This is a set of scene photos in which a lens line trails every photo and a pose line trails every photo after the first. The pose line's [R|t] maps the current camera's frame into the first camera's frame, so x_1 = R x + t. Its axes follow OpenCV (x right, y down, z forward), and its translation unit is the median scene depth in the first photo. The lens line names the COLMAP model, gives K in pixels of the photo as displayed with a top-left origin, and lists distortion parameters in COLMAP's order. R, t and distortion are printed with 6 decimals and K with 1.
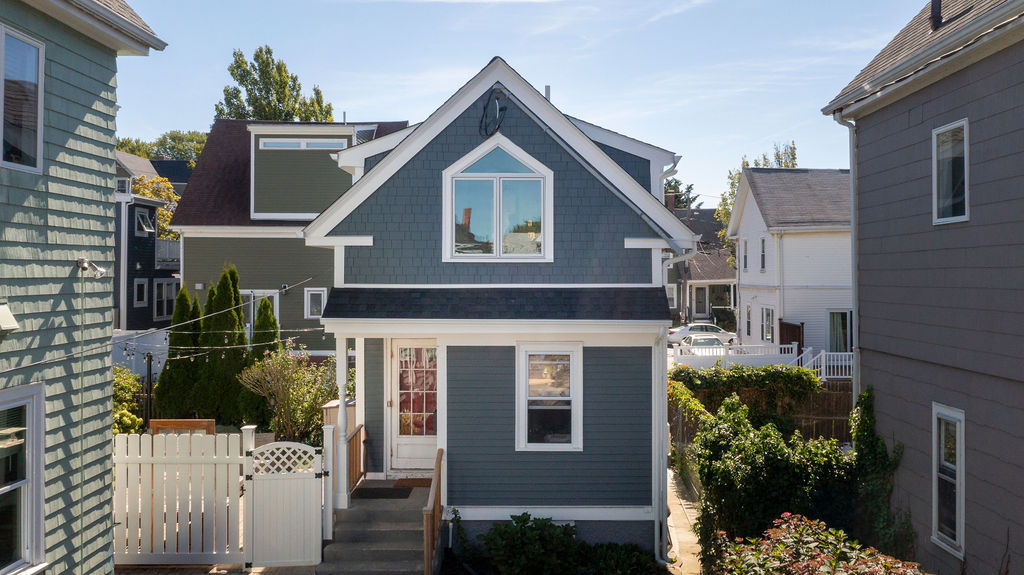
lens RADIAL K [[828.3, 0, 512.0], [0, 828.3, 287.5], [0, 0, 1]] dist [-0.004755, -0.000689]
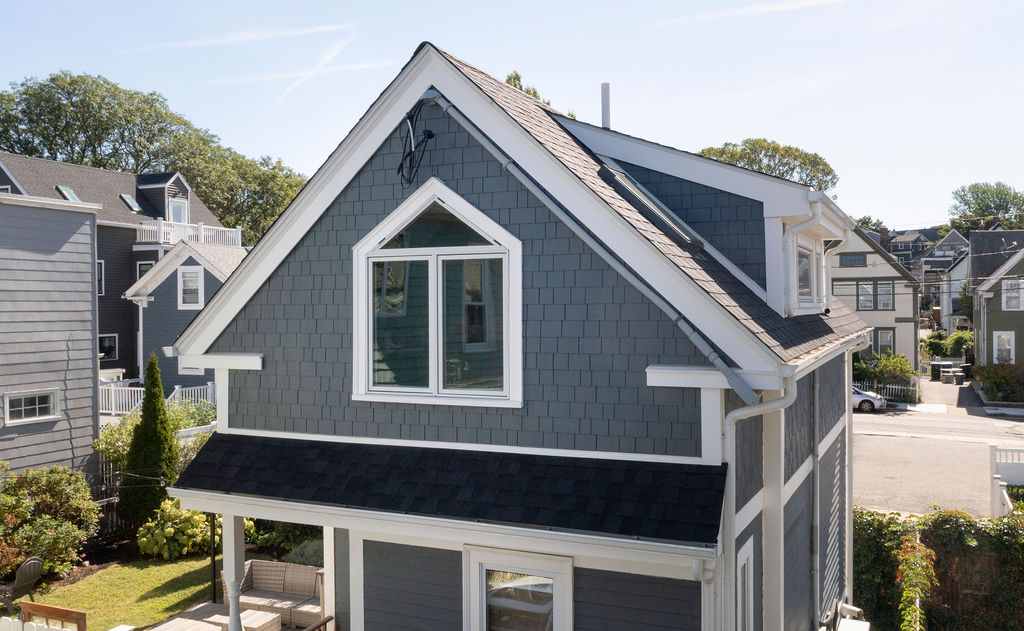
lens RADIAL K [[864.7, 0, 512.4], [0, 864.7, 338.5], [0, 0, 1]] dist [-0.004832, -0.000934]
pose [[0.923959, 0.003498, -0.382477, 0.261073], [0.003296, 0.999848, 0.017108, -0.085606], [0.382479, -0.017068, 0.923807, 0.470646]]
